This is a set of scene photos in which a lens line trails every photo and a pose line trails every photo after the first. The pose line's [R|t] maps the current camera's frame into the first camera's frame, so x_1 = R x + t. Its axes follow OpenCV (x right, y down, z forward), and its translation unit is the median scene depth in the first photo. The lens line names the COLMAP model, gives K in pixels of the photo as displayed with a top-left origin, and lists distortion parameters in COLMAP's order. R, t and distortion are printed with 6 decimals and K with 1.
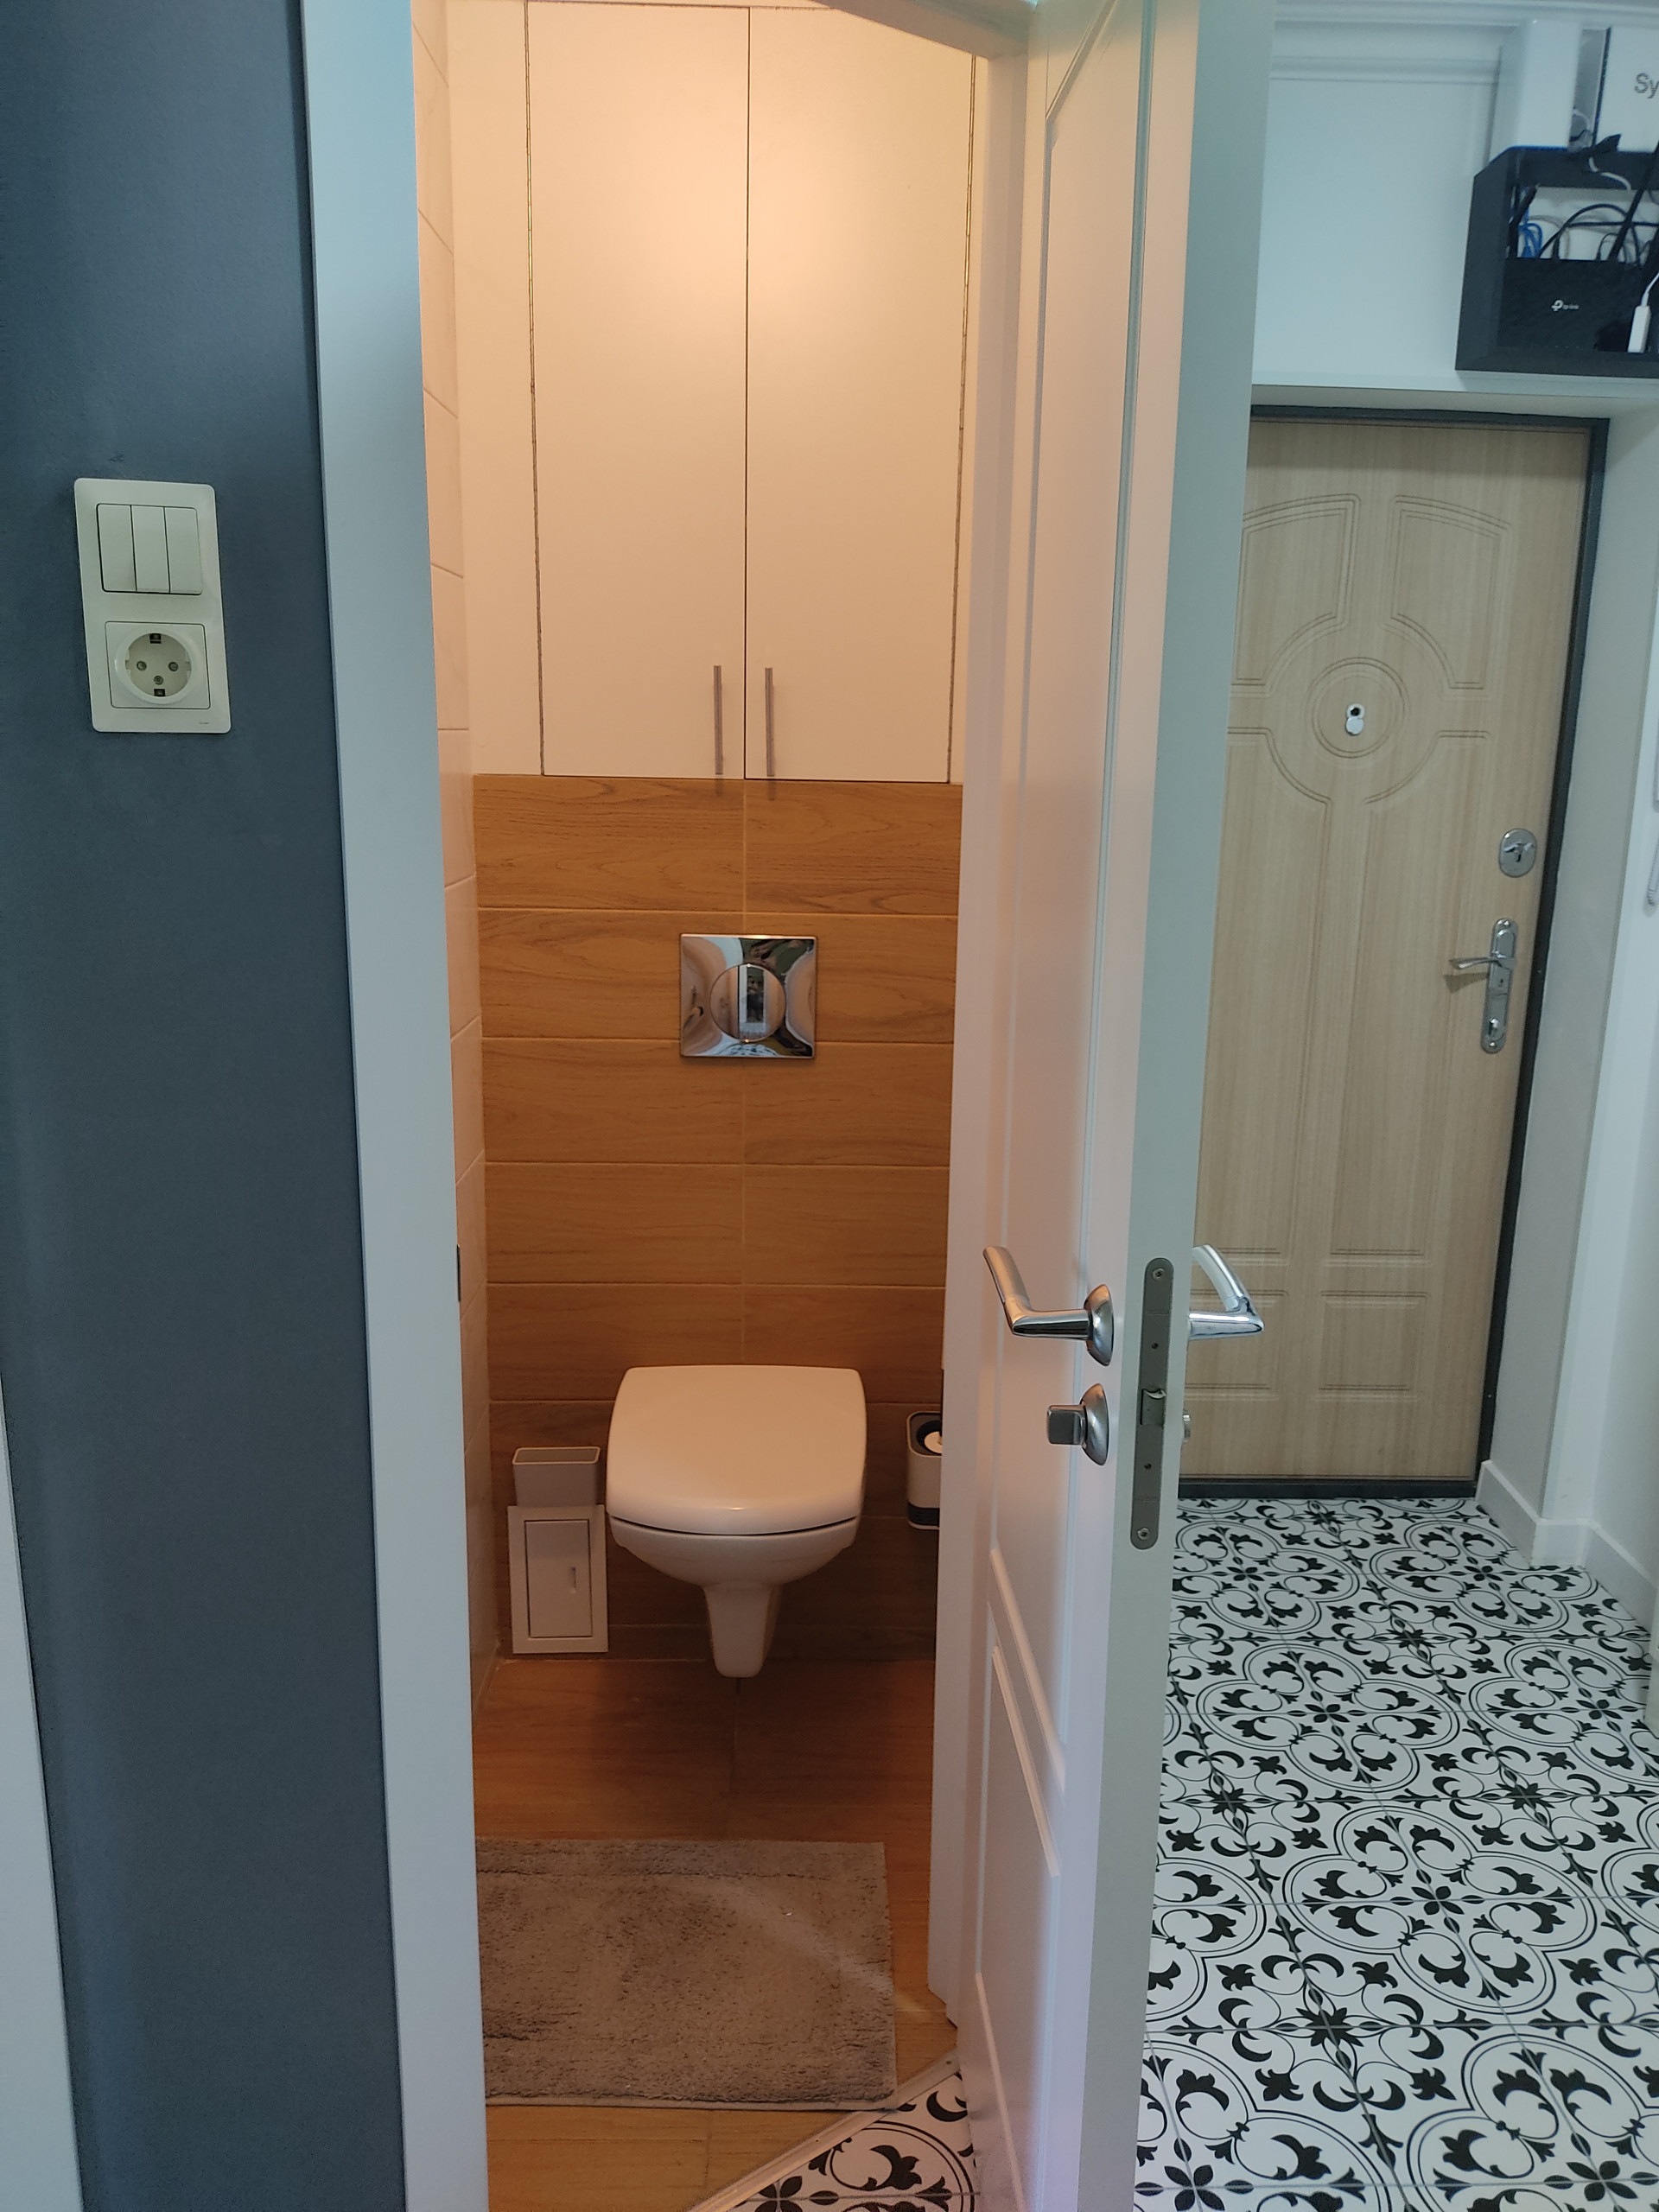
lens RADIAL K [[1668.0, 0, 795.6], [0, 1668.0, 1124.2], [0, 0, 1]] dist [0.058479, -0.076347]
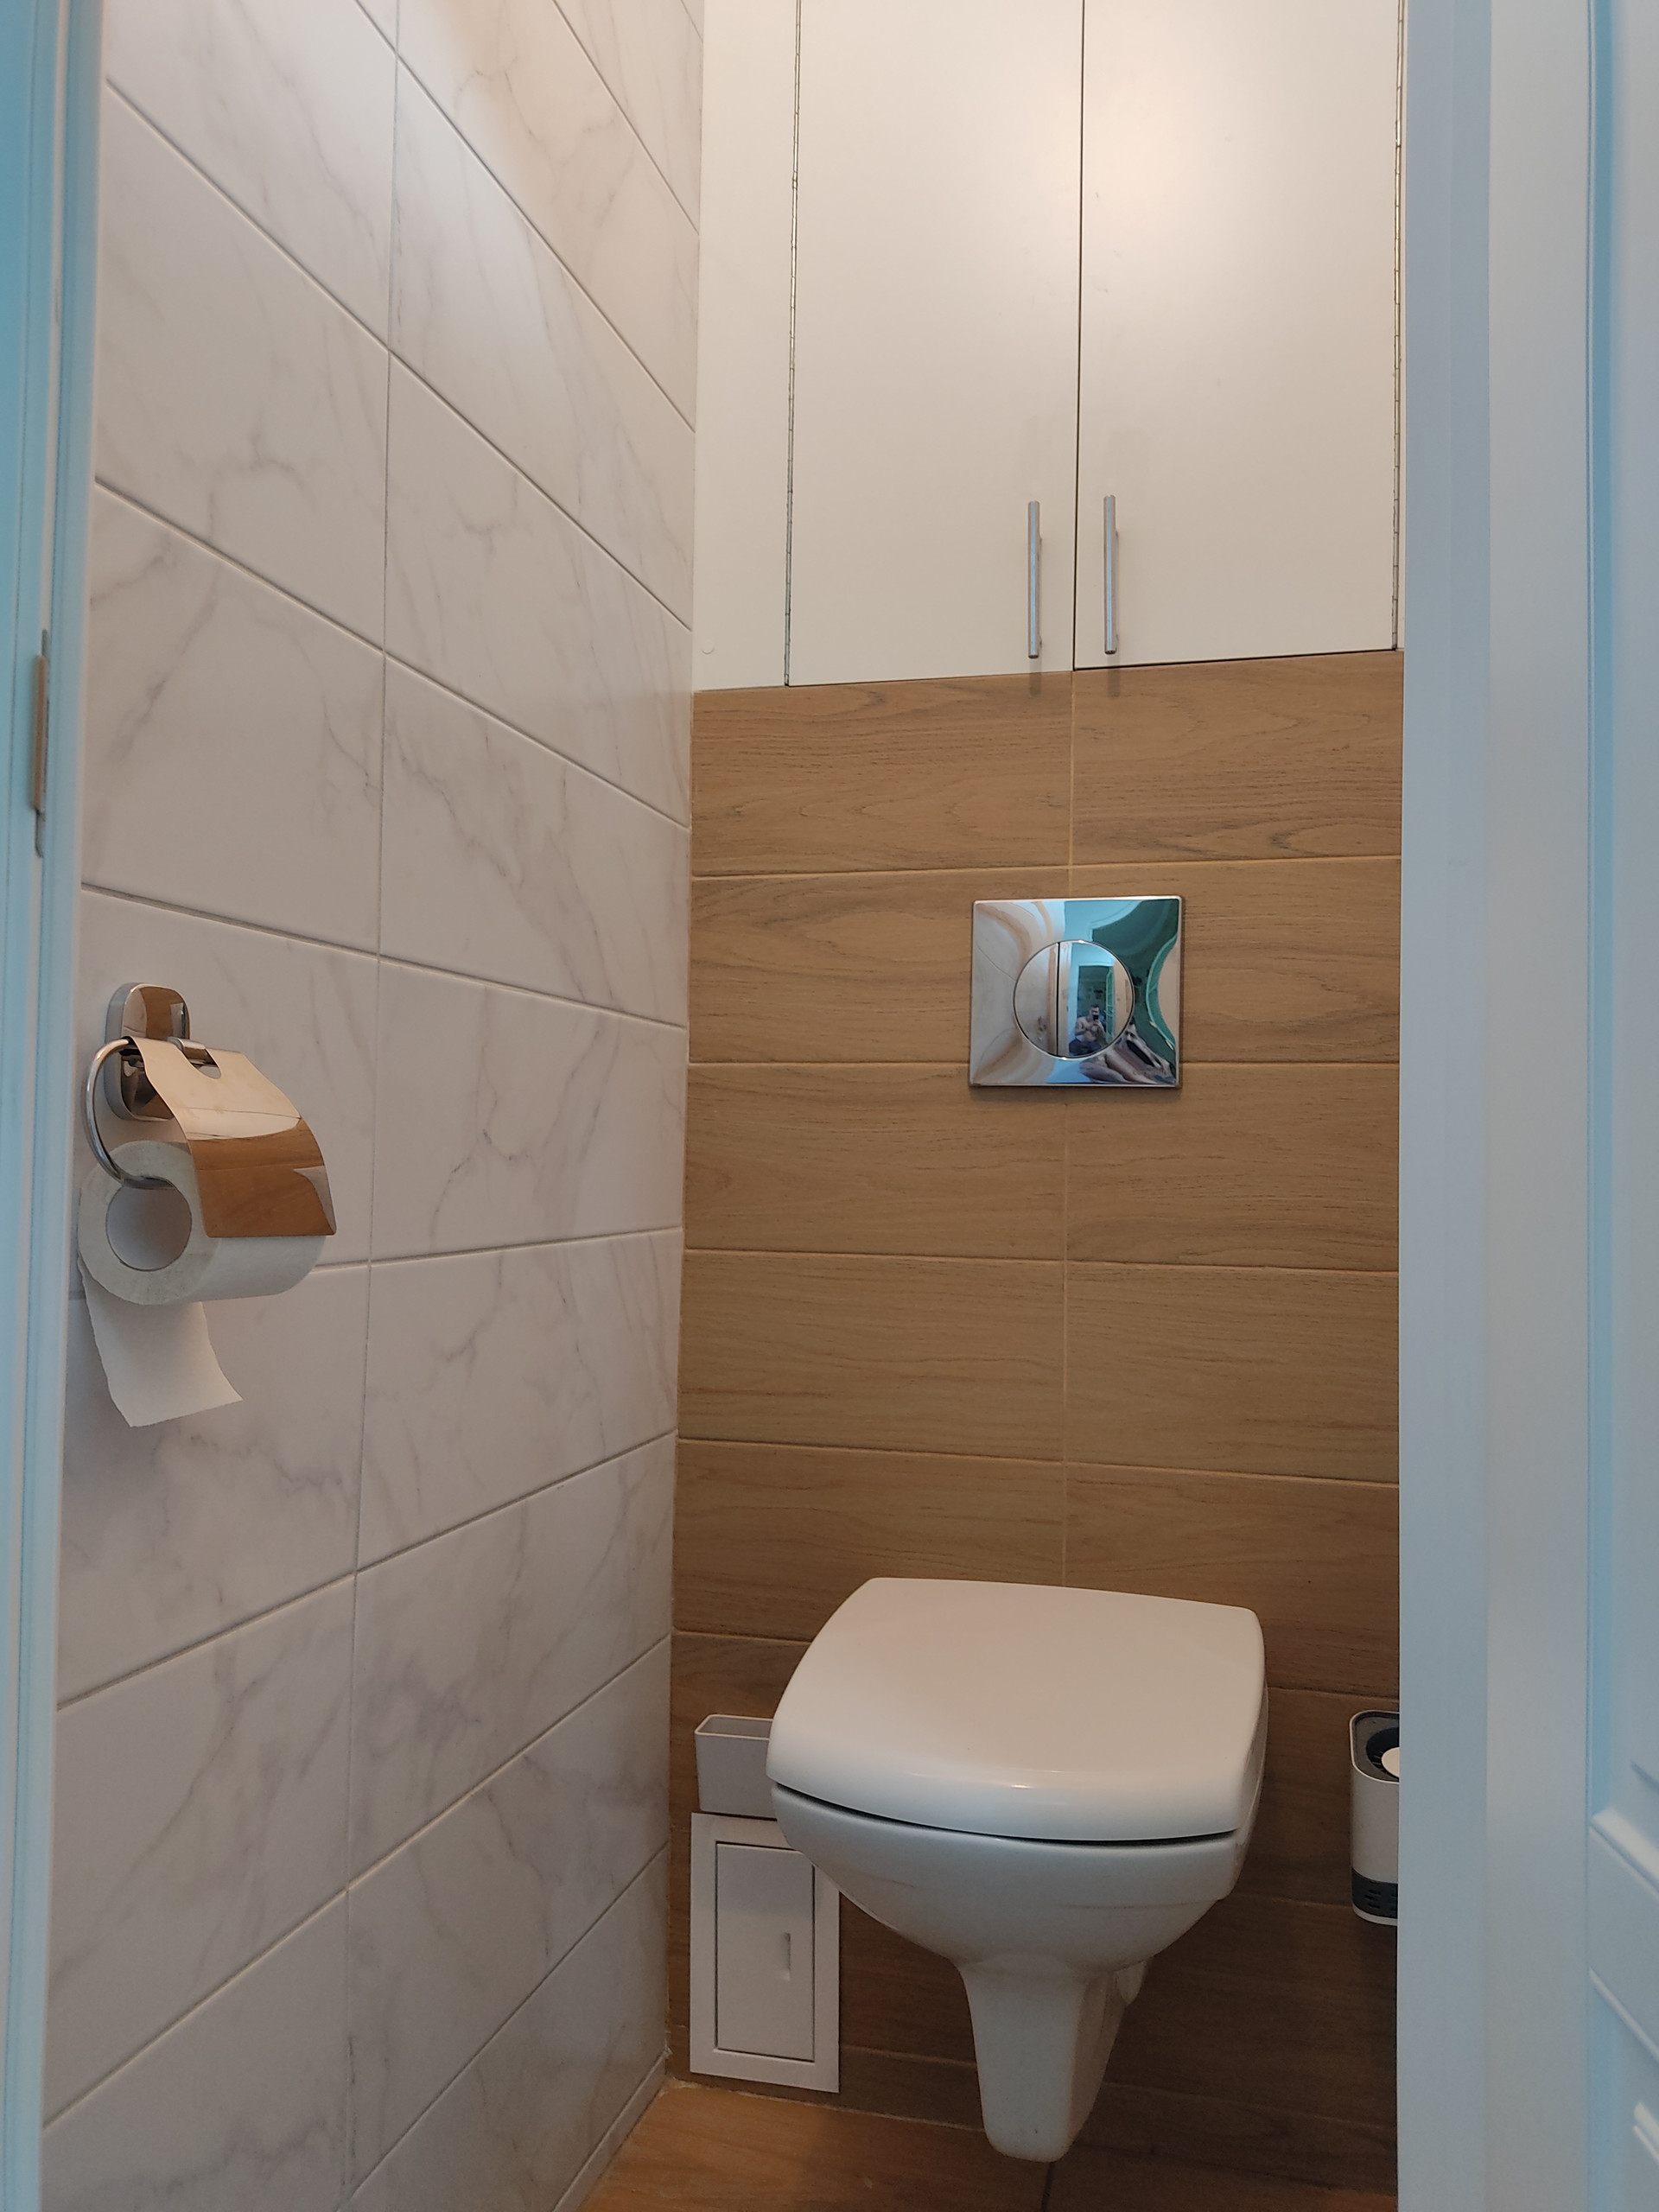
lens RADIAL K [[1668.0, 0, 782.9], [0, 1668.0, 1103.6], [0, 0, 1]] dist [0.058479, -0.076347]
pose [[0.965279, -0.000899, -0.261218, 0.032463], [-0.067068, 0.965620, -0.251159, 0.138785], [0.252463, 0.259958, 0.932032, 0.374246]]
